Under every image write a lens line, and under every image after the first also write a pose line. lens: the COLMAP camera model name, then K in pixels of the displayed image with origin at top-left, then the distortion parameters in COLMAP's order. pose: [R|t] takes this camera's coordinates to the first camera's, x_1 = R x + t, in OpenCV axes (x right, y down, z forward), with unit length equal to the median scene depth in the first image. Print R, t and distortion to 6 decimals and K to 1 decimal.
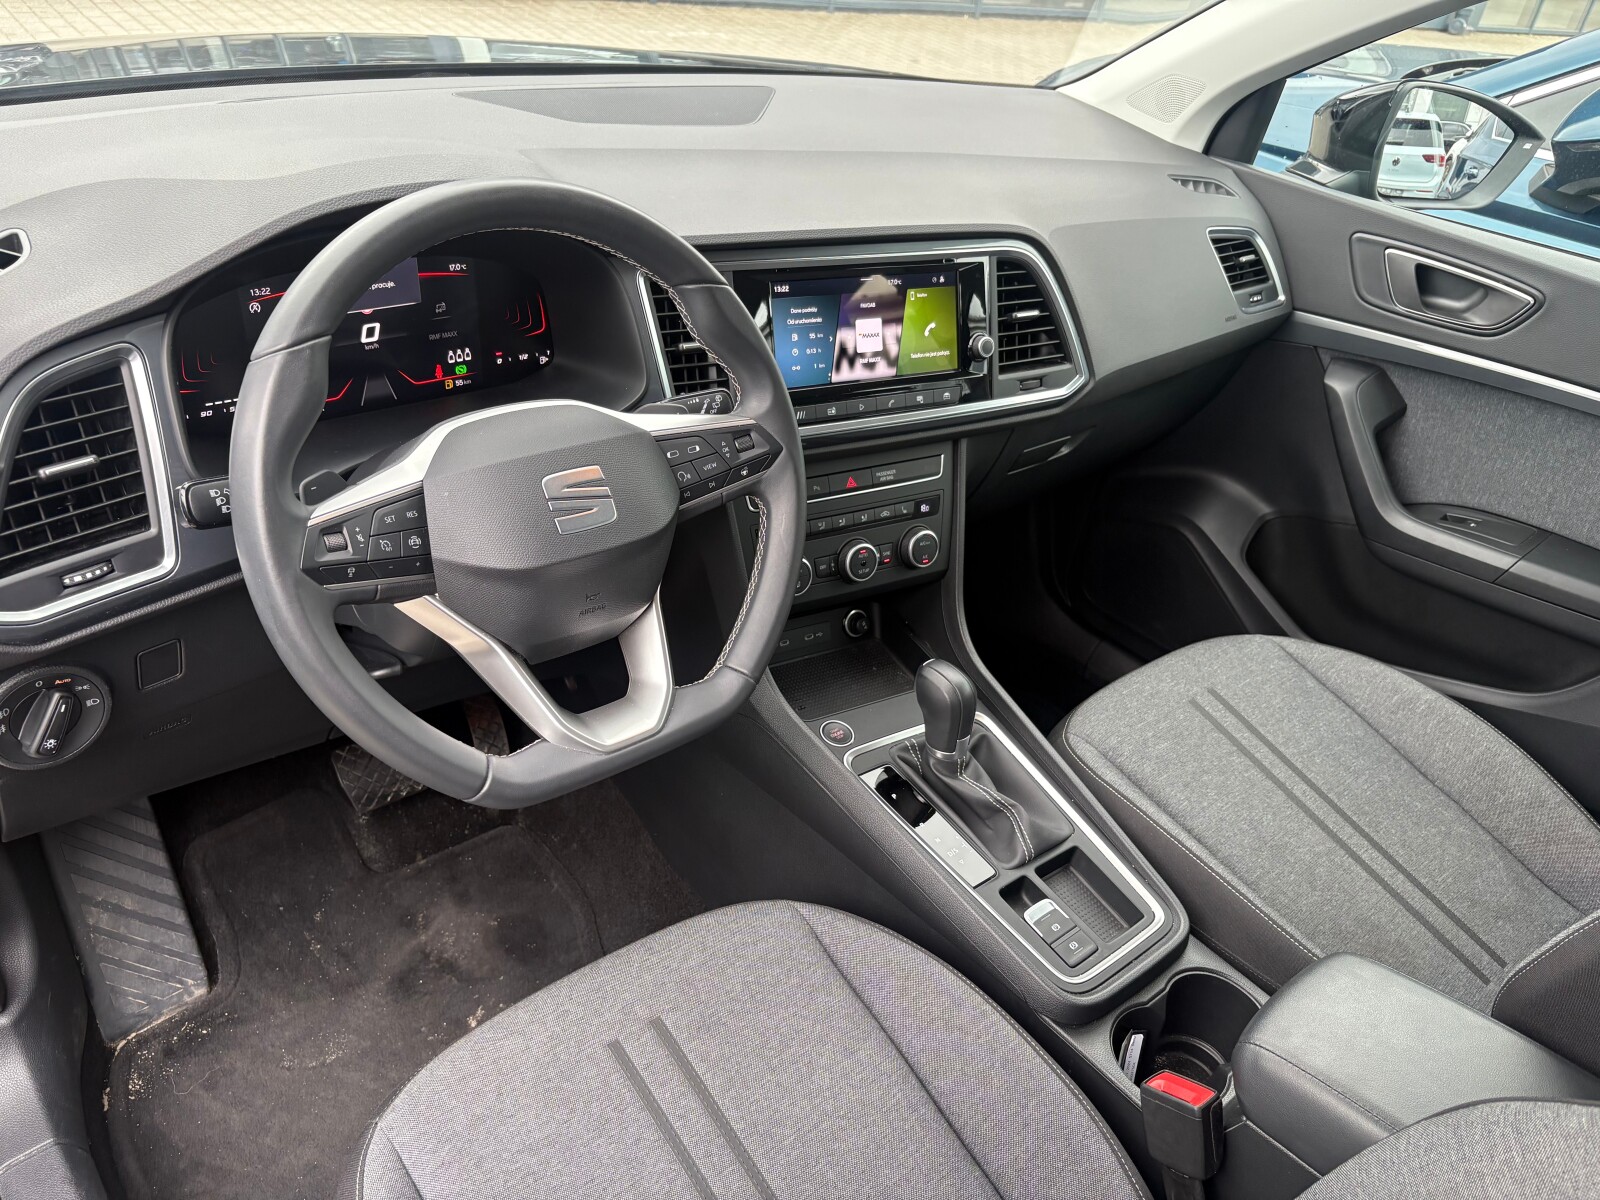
lens RADIAL K [[1224.7, 0, 800.4], [0, 1224.7, 613.2], [0, 0, 1]] dist [0.042739, -0.041842]
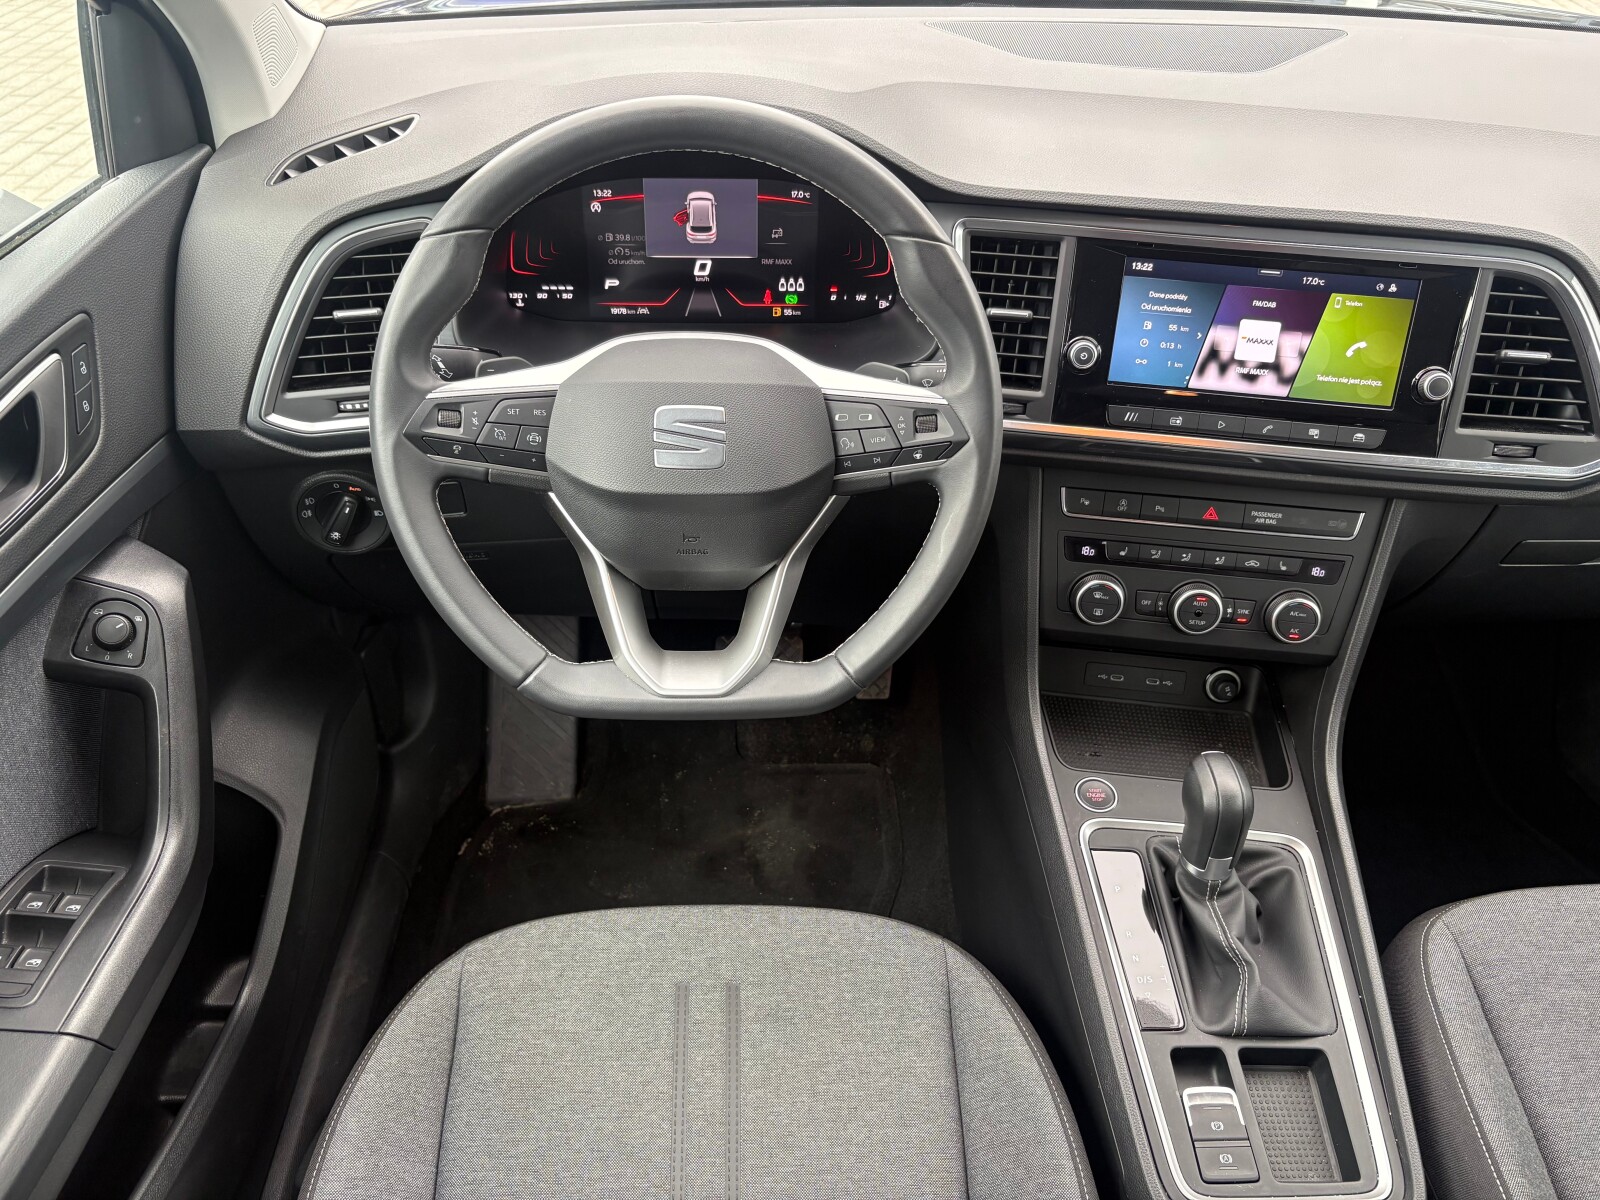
lens RADIAL K [[1224.7, 0, 797.9], [0, 1224.7, 608.5], [0, 0, 1]] dist [0.042739, -0.041842]
pose [[0.781546, 0.297450, -0.548370, 0.318267], [-0.280755, 0.952669, 0.116615, -0.069946], [0.557103, 0.062817, 0.828064, 0.178178]]
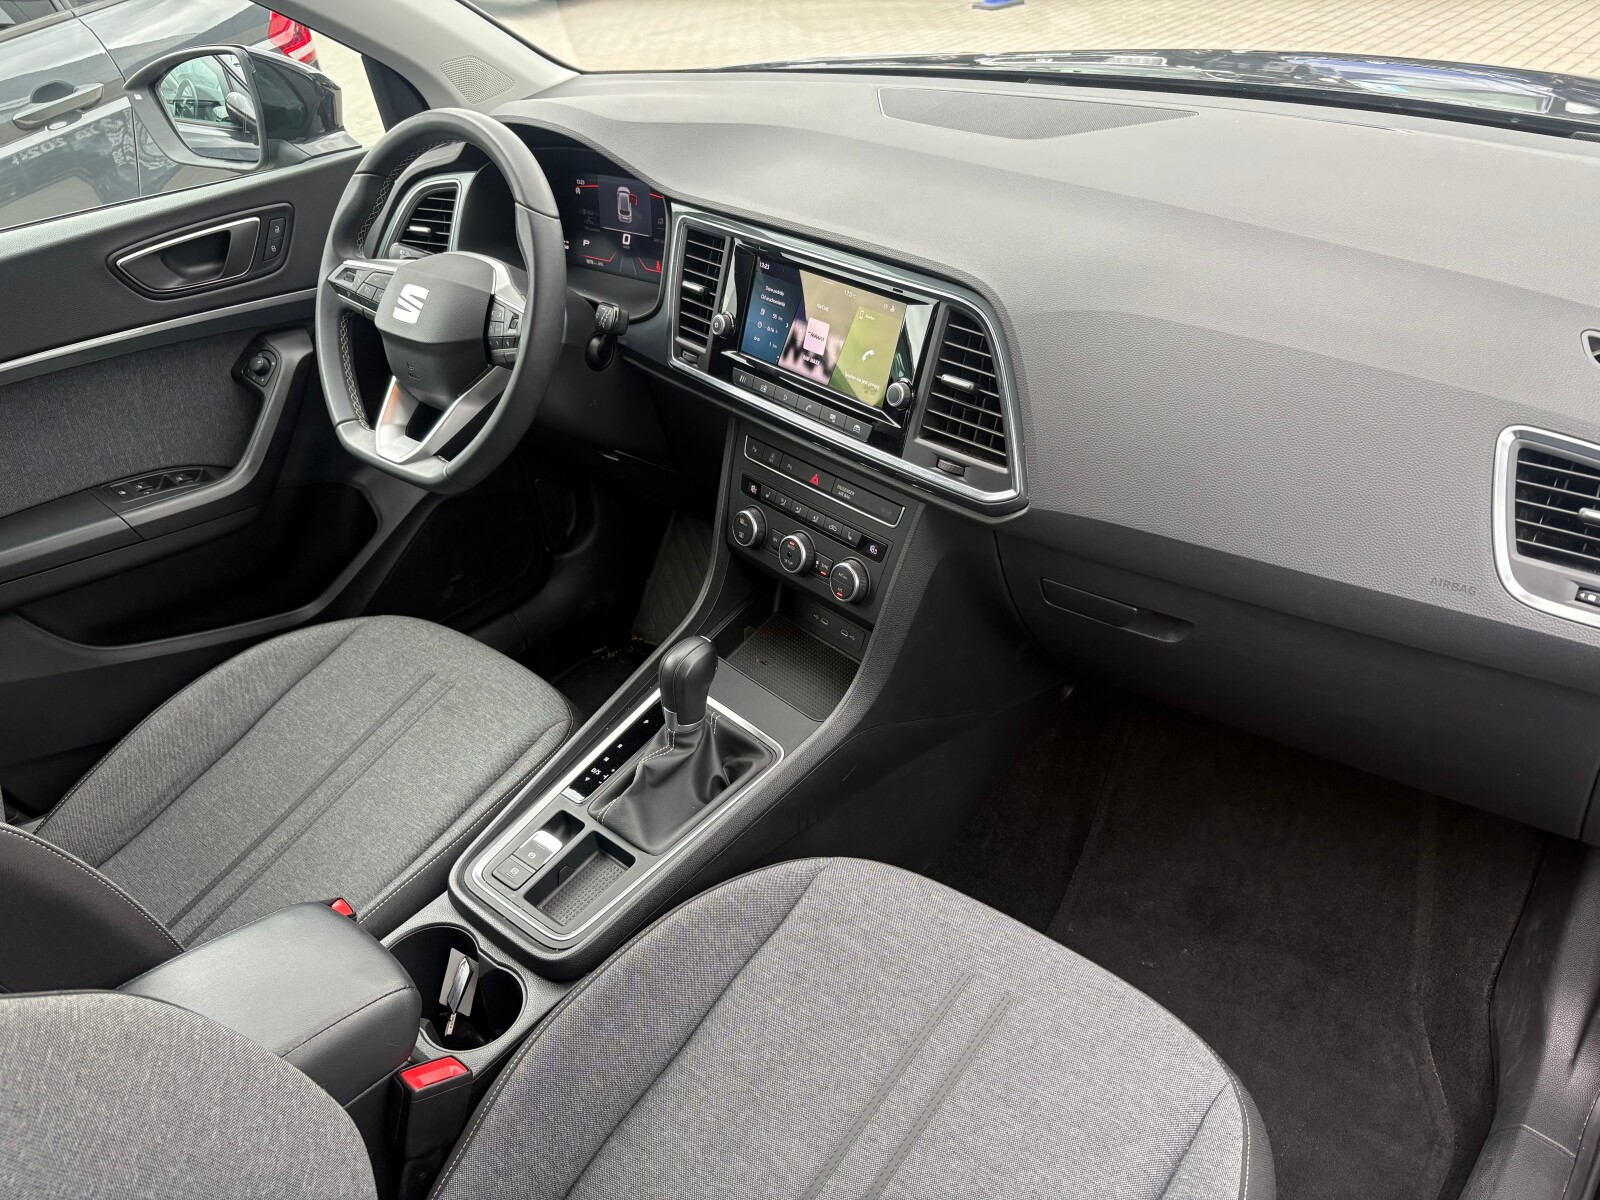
lens RADIAL K [[1224.7, 0, 780.0], [0, 1224.7, 619.5], [0, 0, 1]] dist [0.042739, -0.041842]
pose [[0.123795, 0.434751, -0.892001, 1.067001], [-0.452666, 0.824678, 0.339116, -0.367200], [0.883045, 0.361798, 0.298888, 0.763845]]
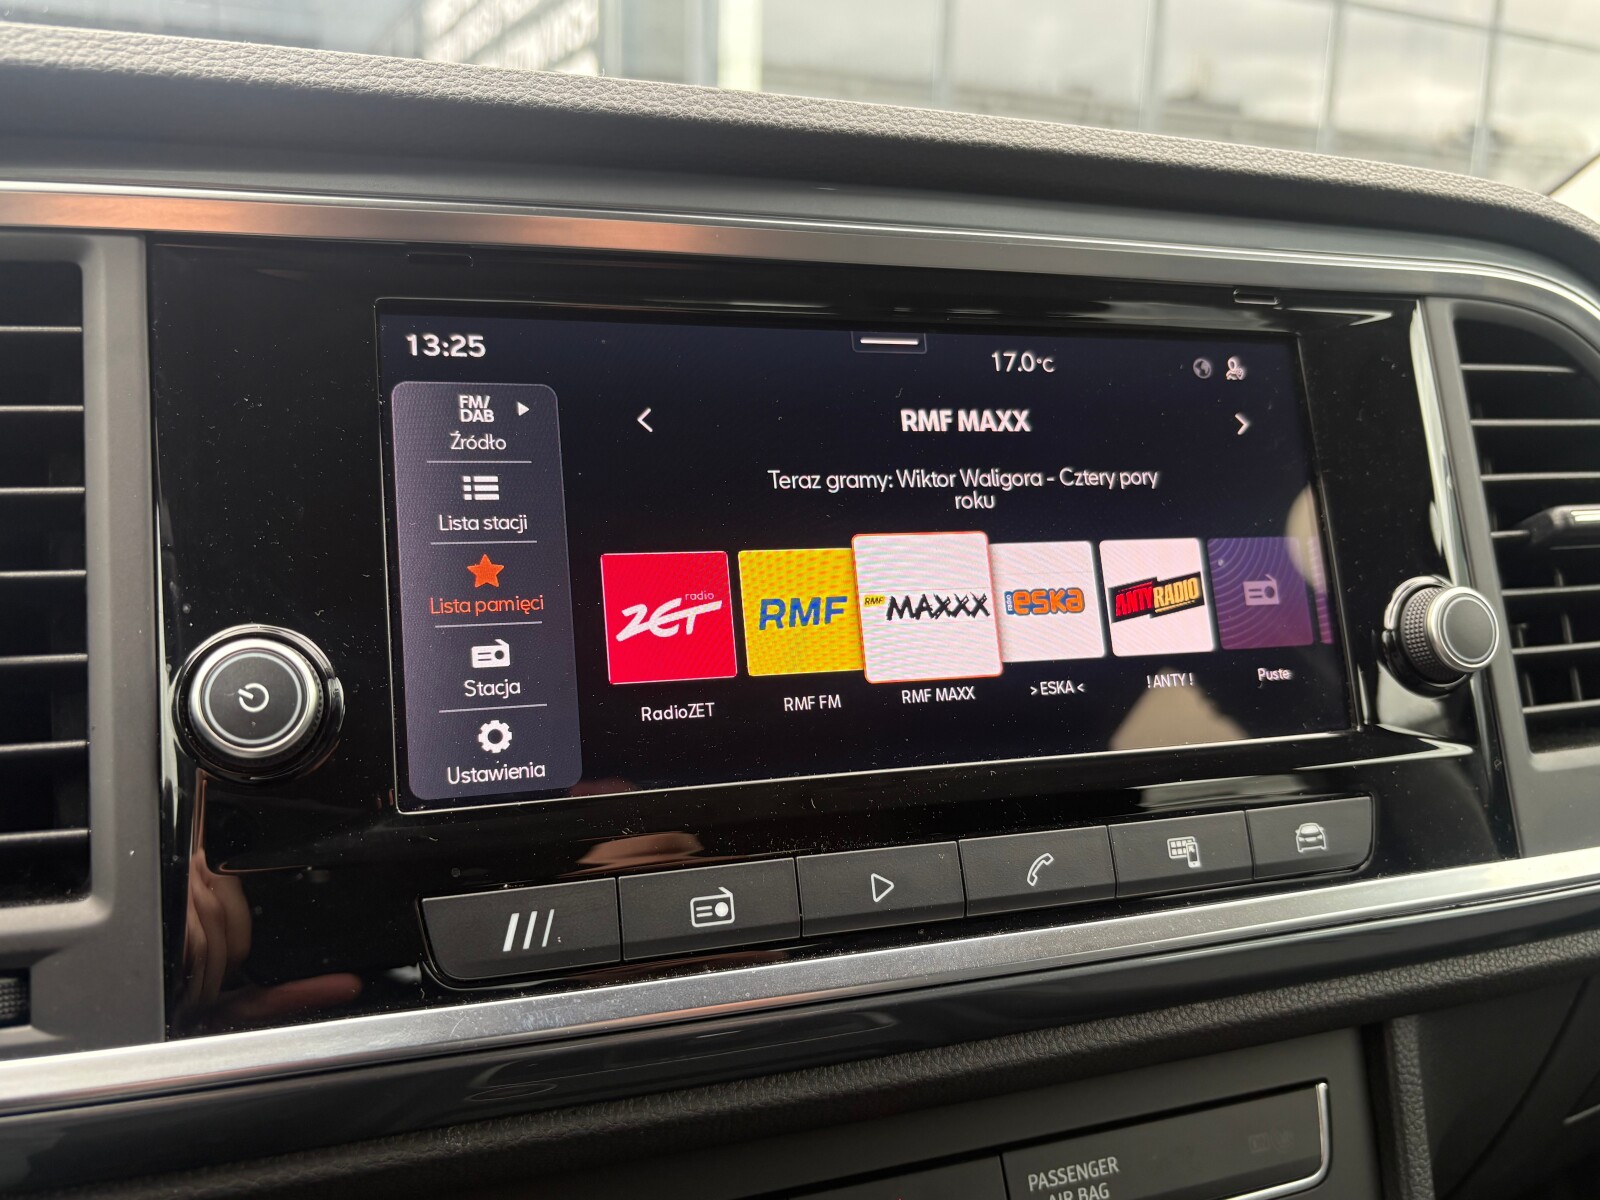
lens RADIAL K [[1344.7, 0, 830.8], [0, 1344.7, 604.6], [0, 0, 1]] dist [0.025546, -0.051009]
pose [[0.973232, -0.064738, -0.220518, 0.096283], [-0.025243, 0.923590, -0.382549, -0.126731], [0.228434, 0.377876, 0.897233, 0.784642]]
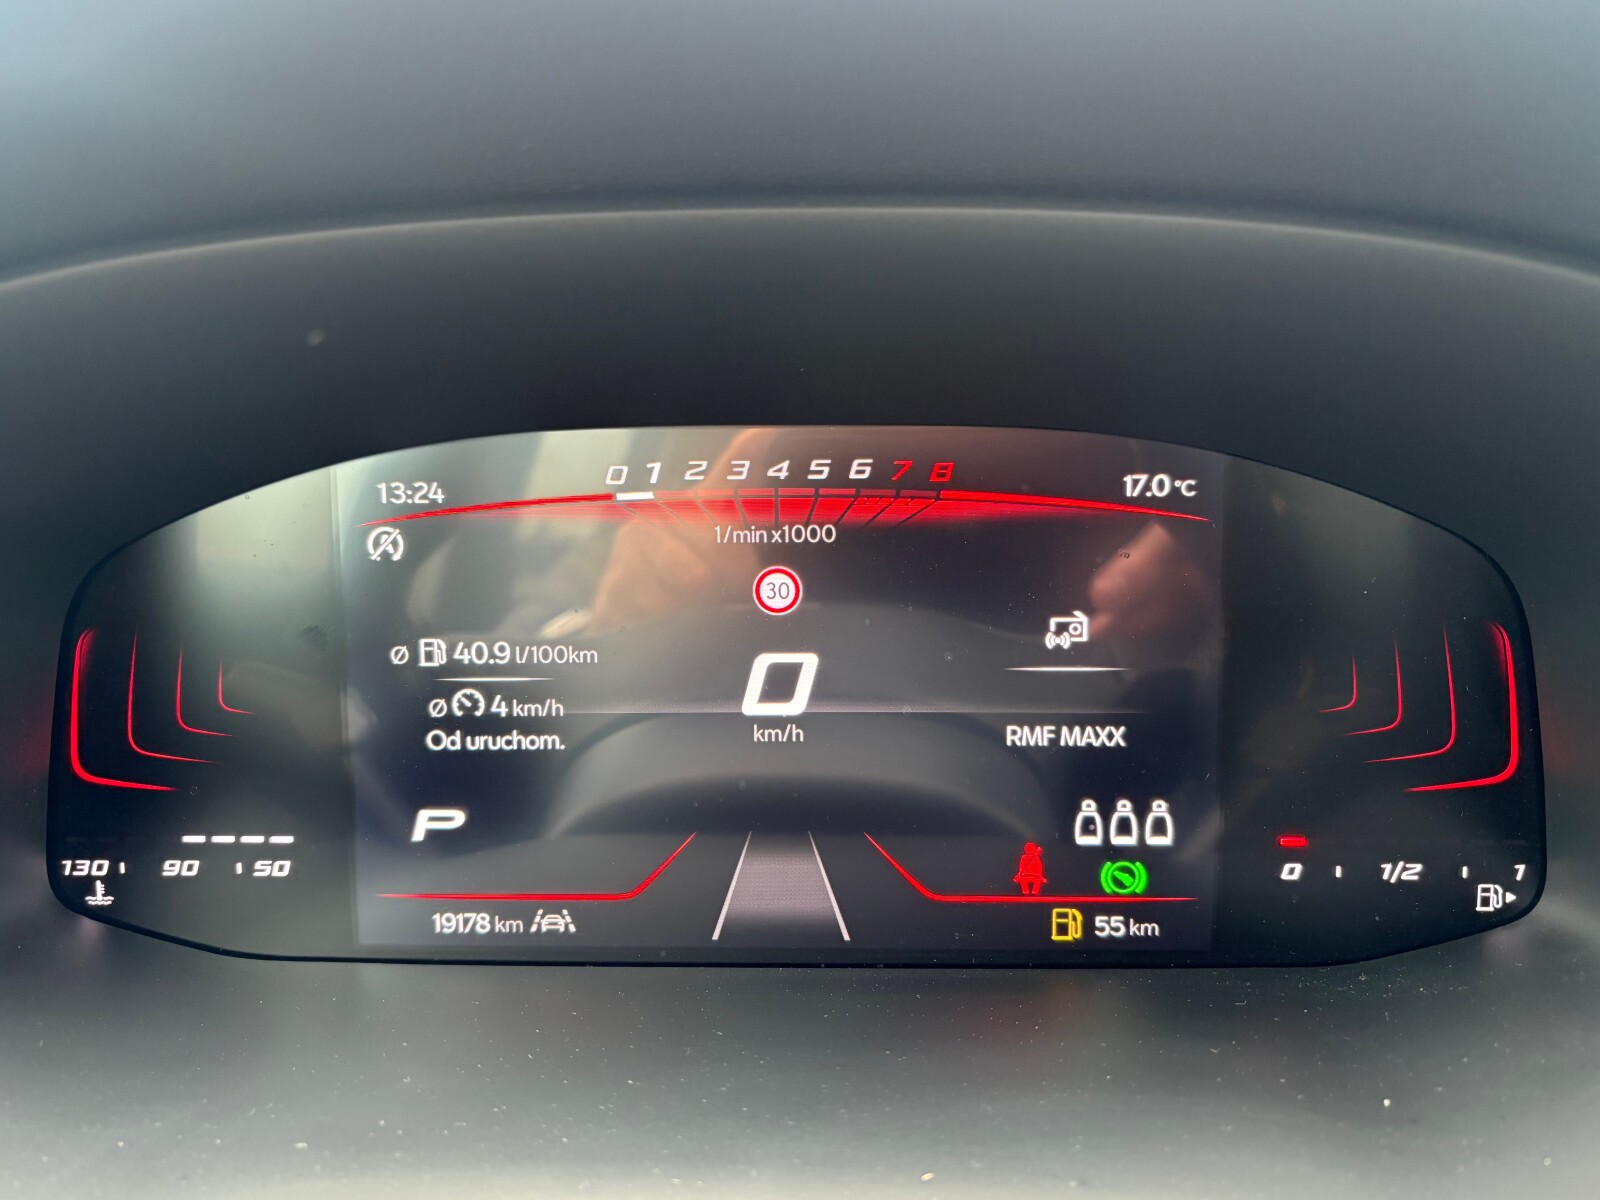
lens RADIAL K [[1344.7, 0, 761.8], [0, 1344.7, 589.2], [0, 0, 1]] dist [0.025546, -0.051009]
pose [[0.732918, 0.034186, -0.679458, -0.130229], [-0.286871, 0.921133, -0.263097, -0.144118], [0.616877, 0.387745, 0.684921, 0.674557]]
